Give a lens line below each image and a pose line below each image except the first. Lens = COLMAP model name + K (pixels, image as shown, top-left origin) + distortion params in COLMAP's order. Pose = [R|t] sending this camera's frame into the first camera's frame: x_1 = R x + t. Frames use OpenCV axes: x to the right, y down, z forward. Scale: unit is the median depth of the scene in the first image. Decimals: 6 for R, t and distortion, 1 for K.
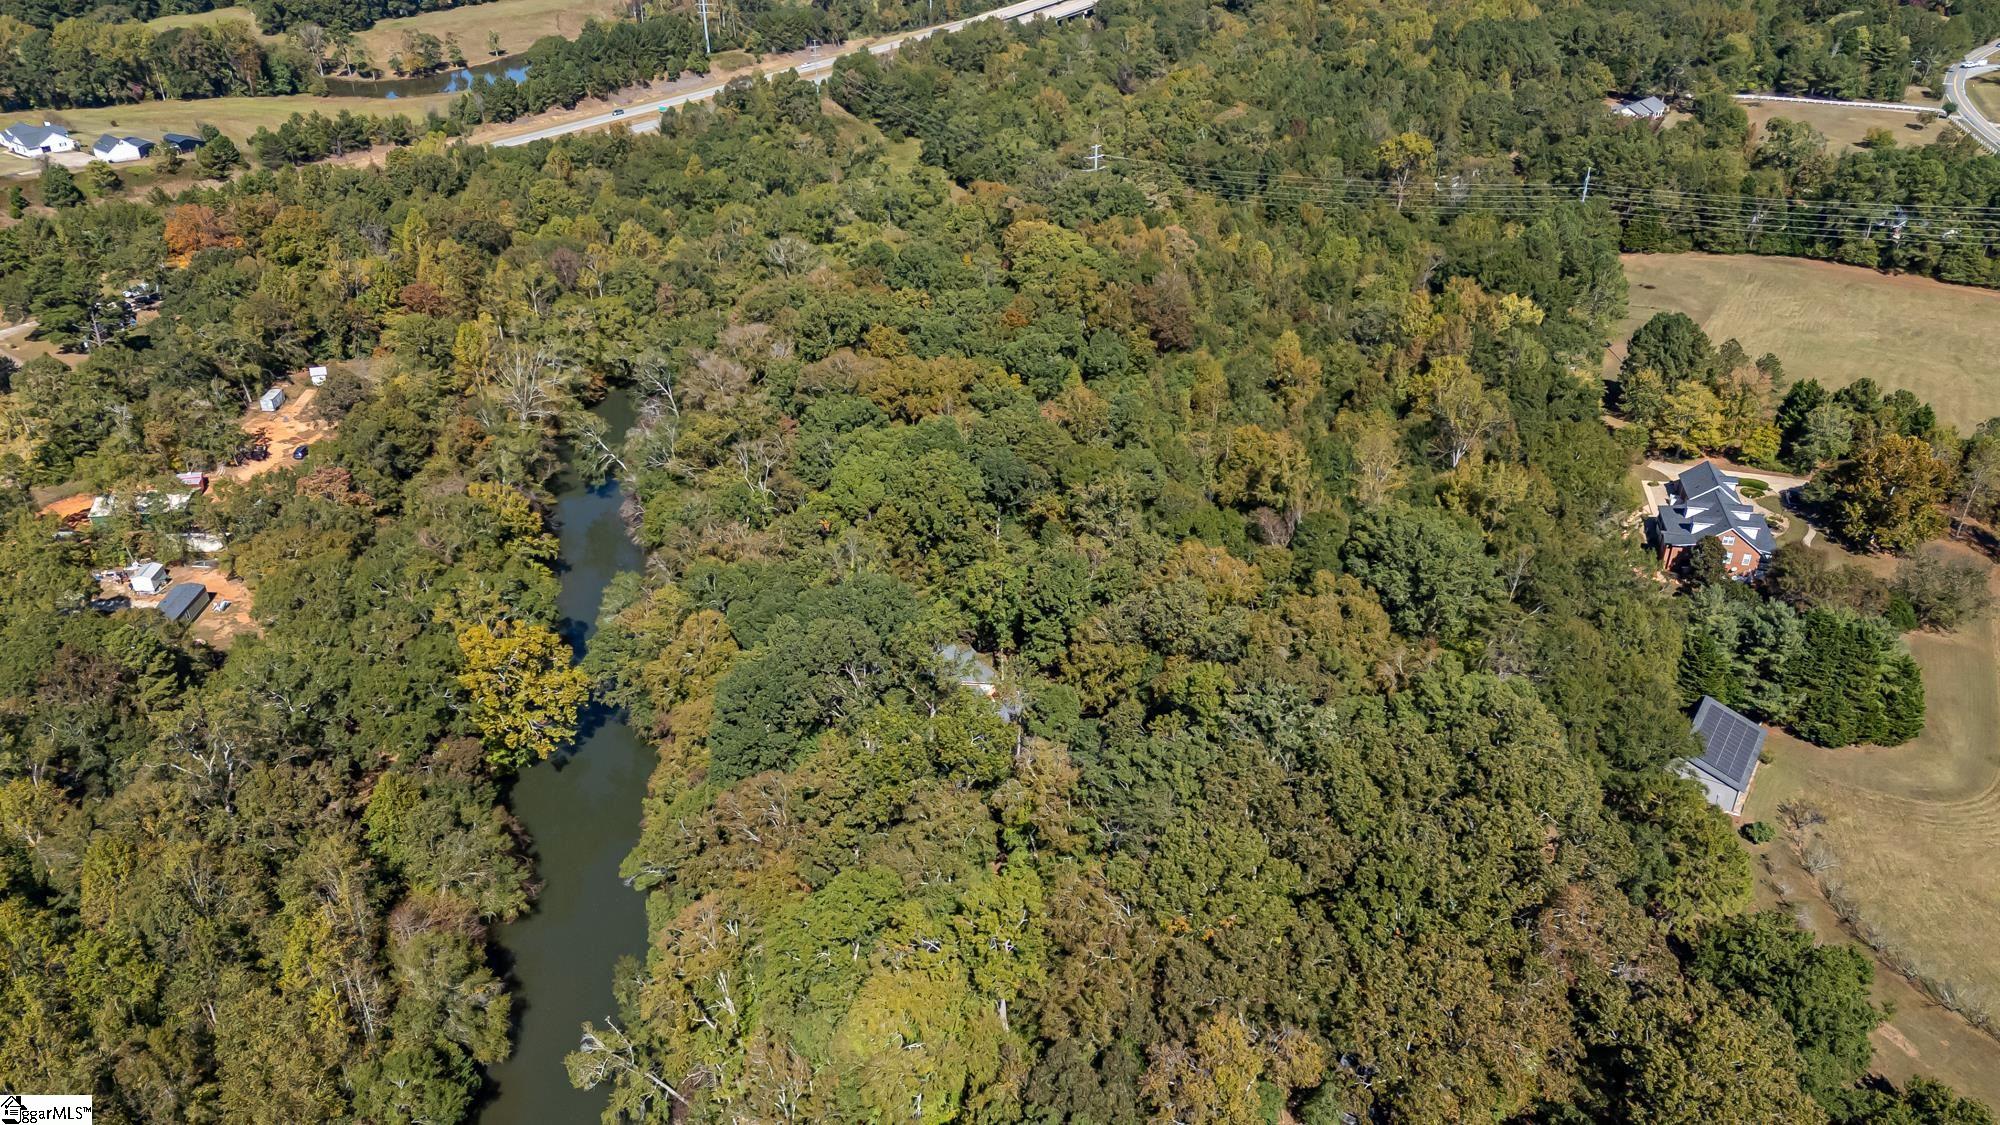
lens RADIAL K [[1417.0, 0, 1000.4], [0, 1417.0, 559.3], [0, 0, 1]] dist [0.060815, -0.021567]
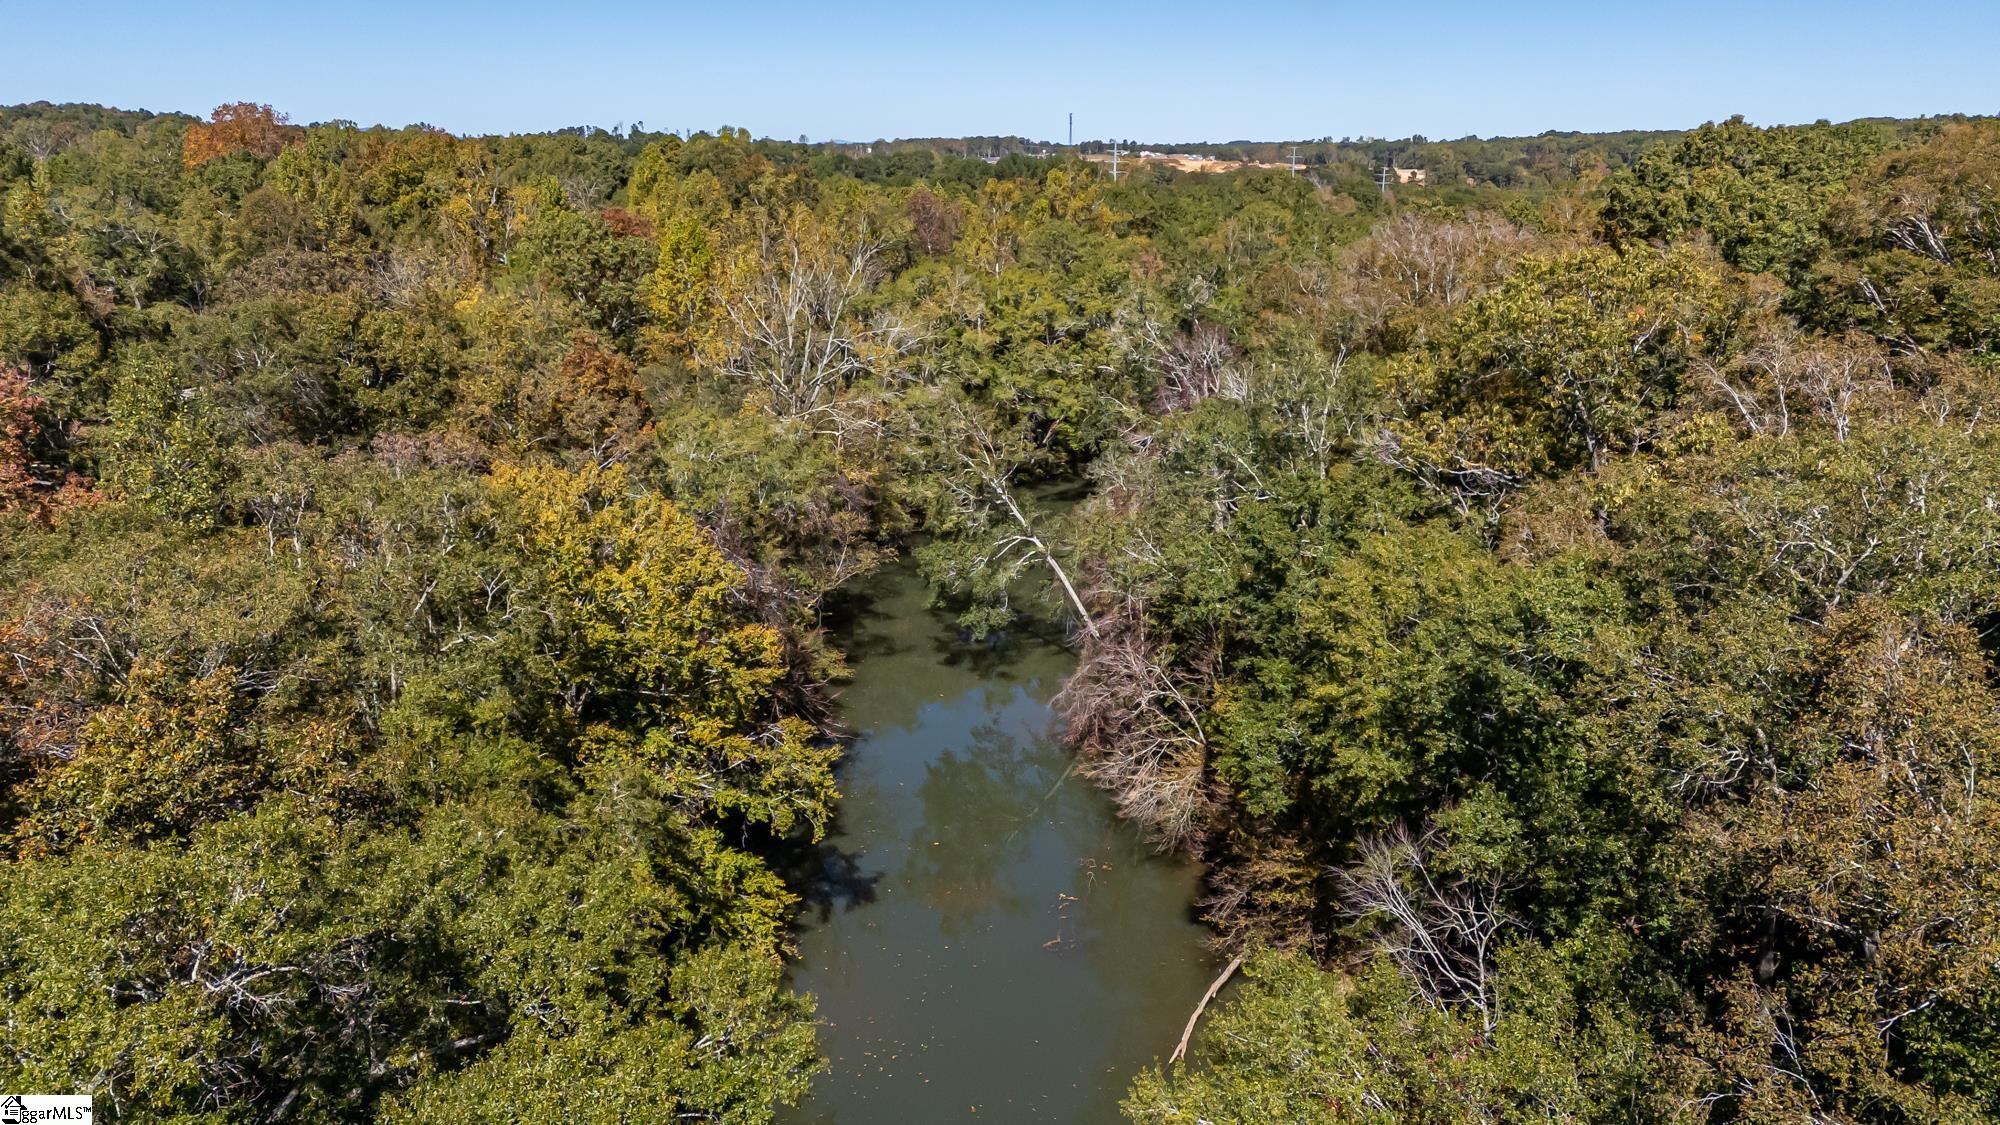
lens RADIAL K [[1417.0, 0, 997.2], [0, 1417.0, 563.4], [0, 0, 1]] dist [0.060815, -0.021567]
pose [[0.976693, 0.055035, -0.207464, -0.243559], [-0.103709, 0.967256, -0.231648, 0.006296], [0.187922, 0.247765, 0.950420, 0.792160]]
